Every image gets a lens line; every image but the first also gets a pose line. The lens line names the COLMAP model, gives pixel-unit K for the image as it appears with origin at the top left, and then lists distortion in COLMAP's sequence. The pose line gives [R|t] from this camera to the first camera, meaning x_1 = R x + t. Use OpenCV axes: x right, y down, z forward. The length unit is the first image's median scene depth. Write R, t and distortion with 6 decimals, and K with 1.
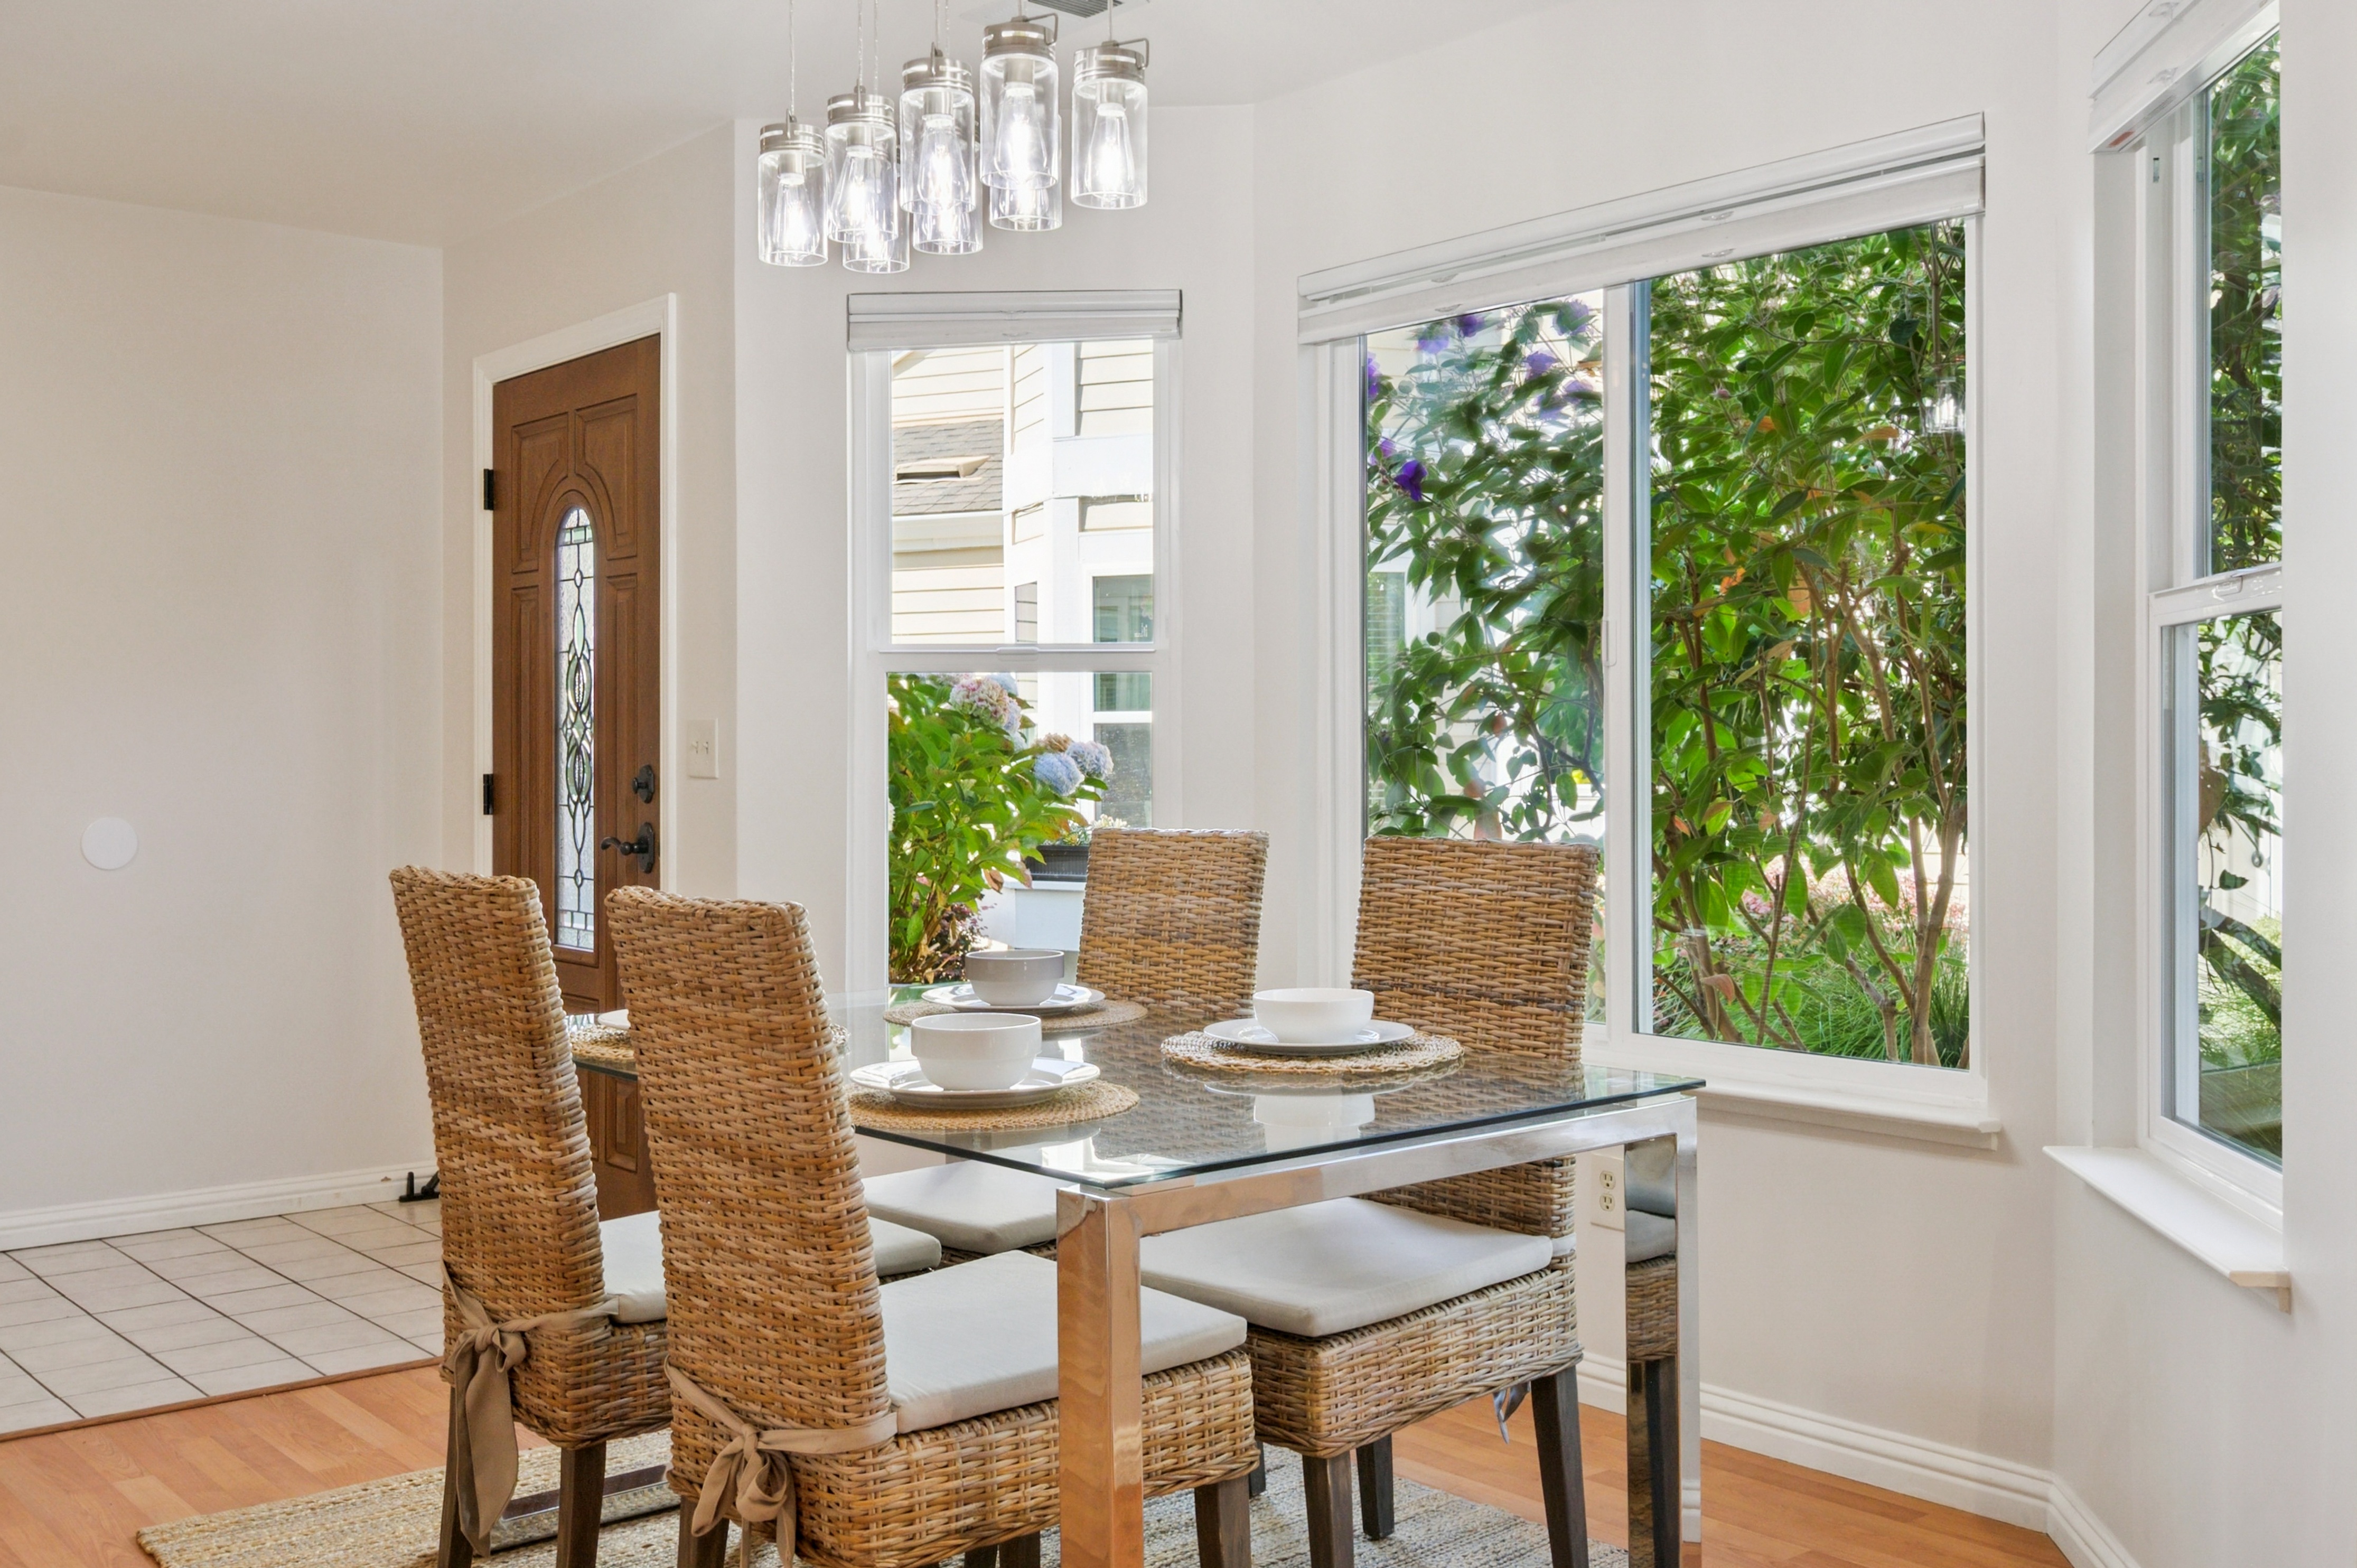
lens RADIAL K [[2216.6, 0, 1189.9], [0, 2216.6, 779.9], [0, 0, 1]] dist [-0.018991, 0.000000]
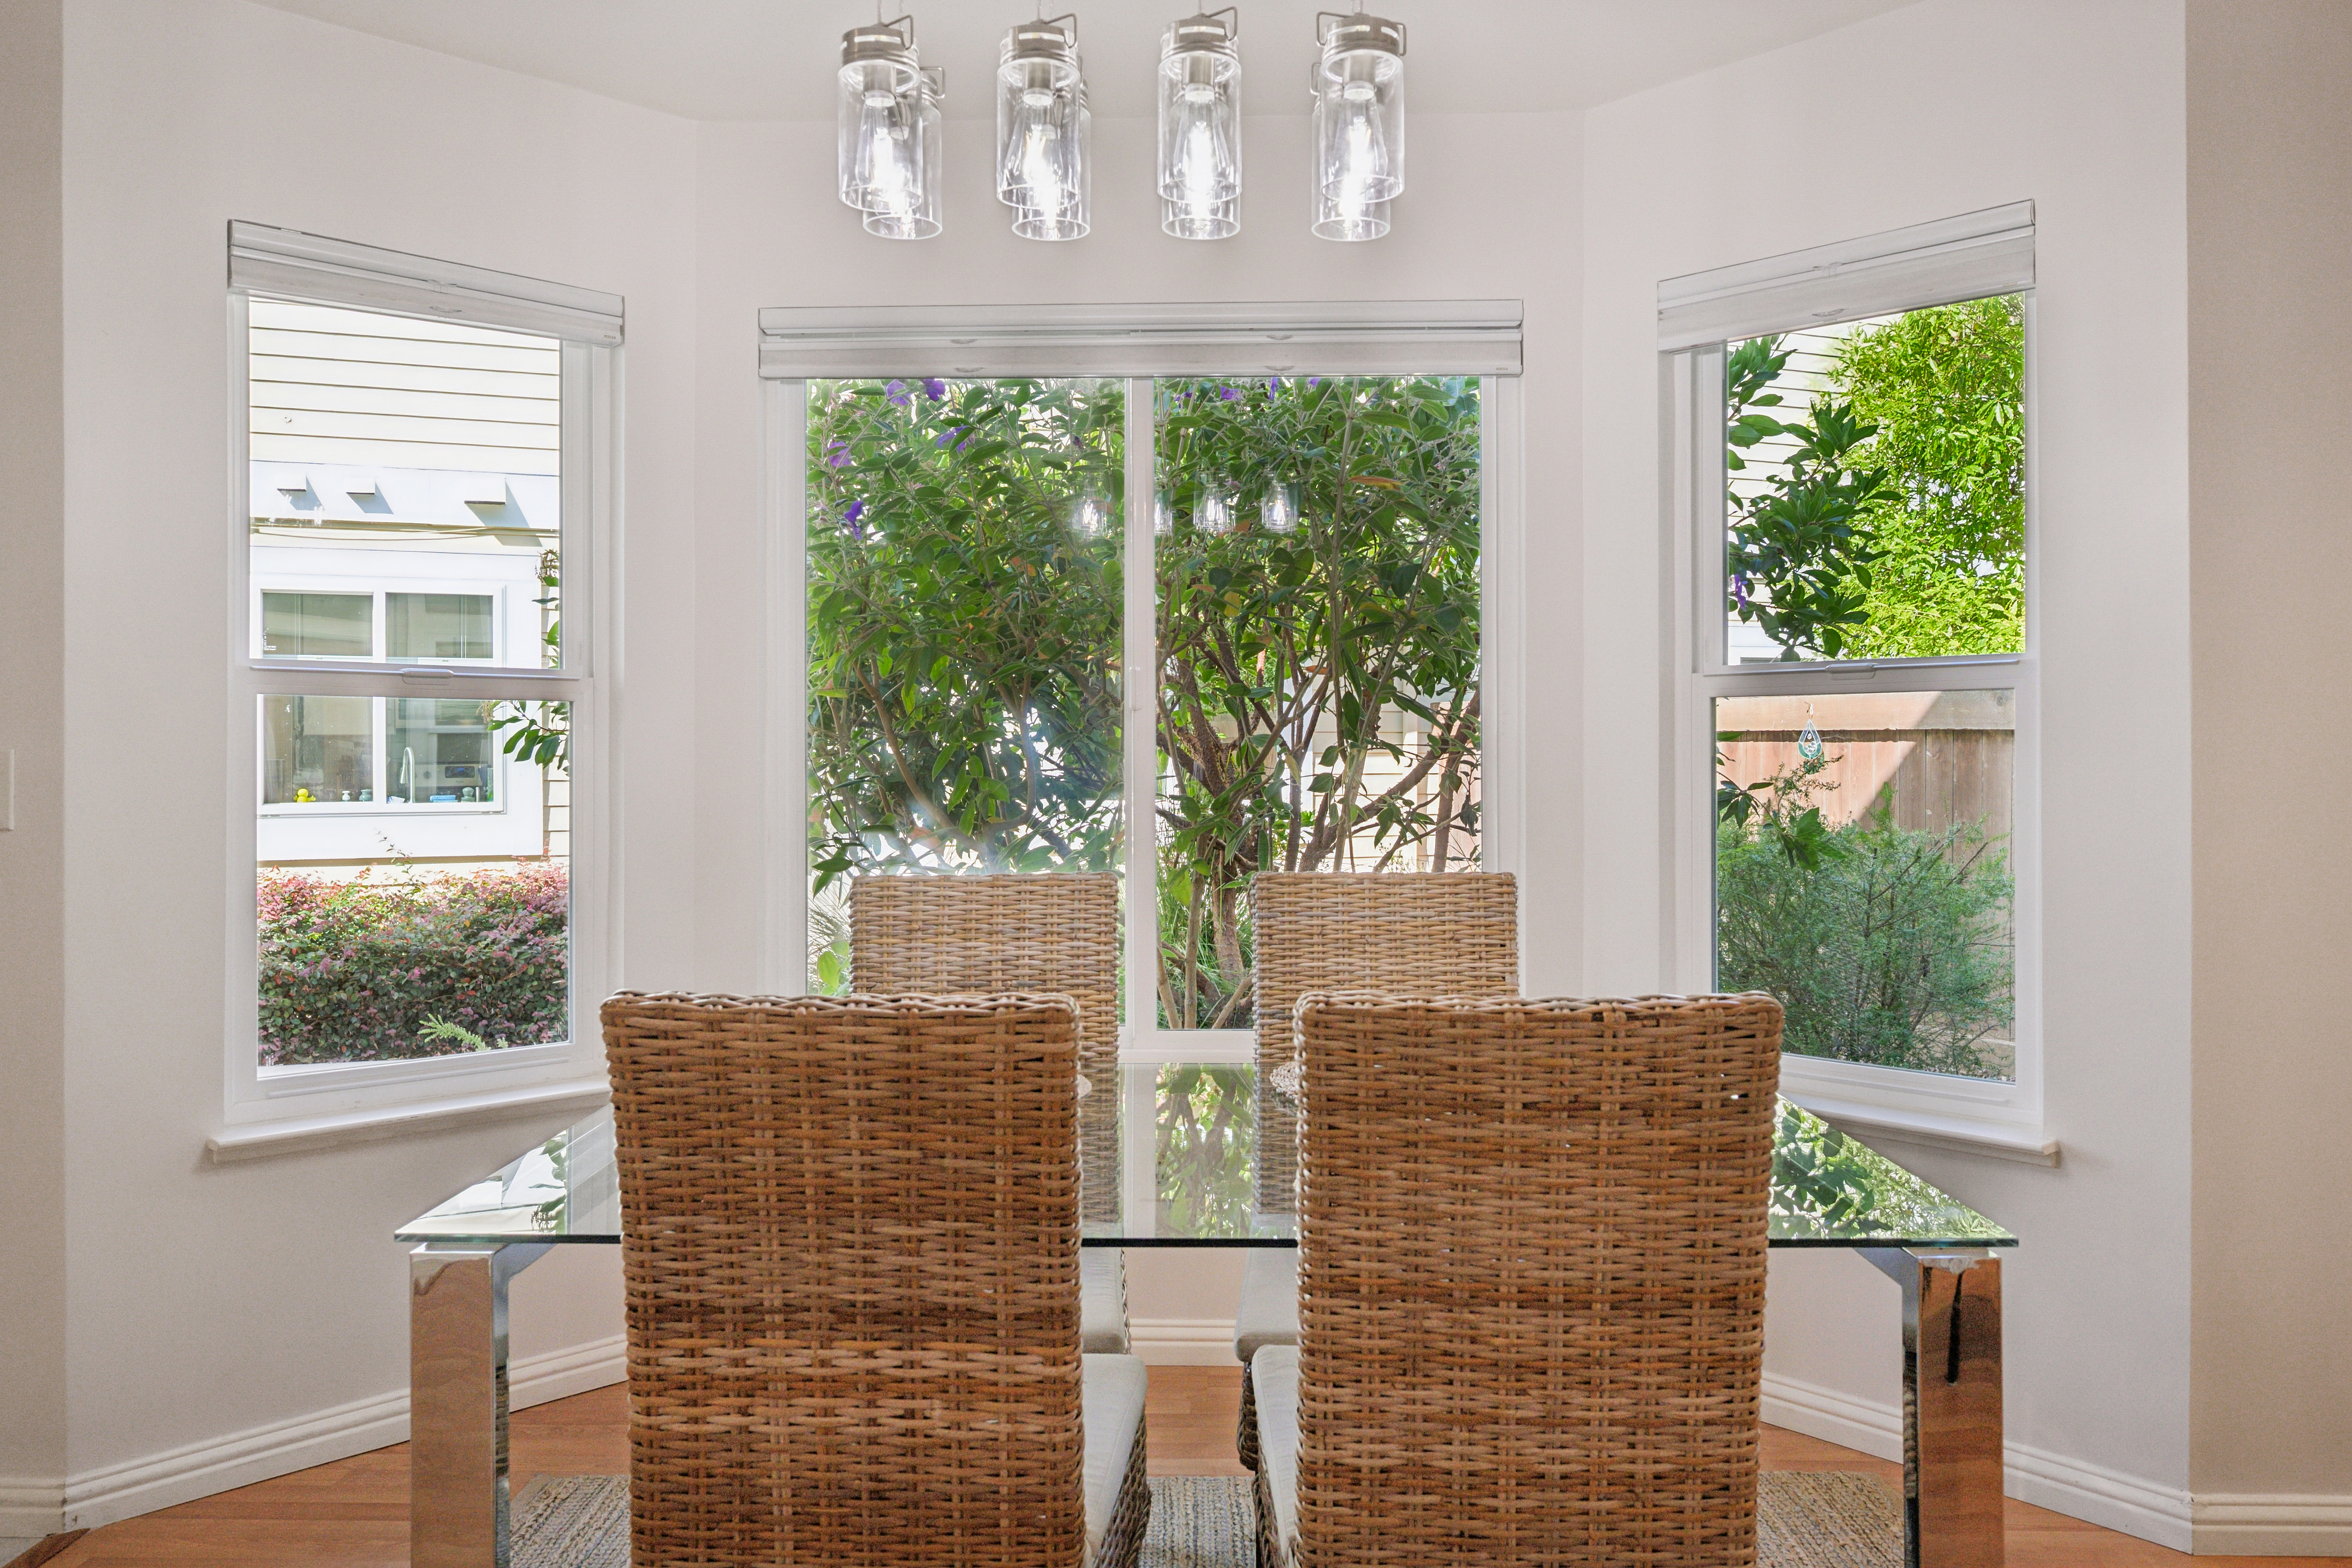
lens RADIAL K [[1732.9, 0, 1176.6], [0, 1732.9, 765.7], [0, 0, 1]] dist [0.022939, 0.000044]
pose [[0.675399, -0.005283, 0.737433, -0.575648], [0.011409, 0.999930, -0.003285, -0.024701], [-0.737364, 0.010632, 0.675412, 0.482039]]
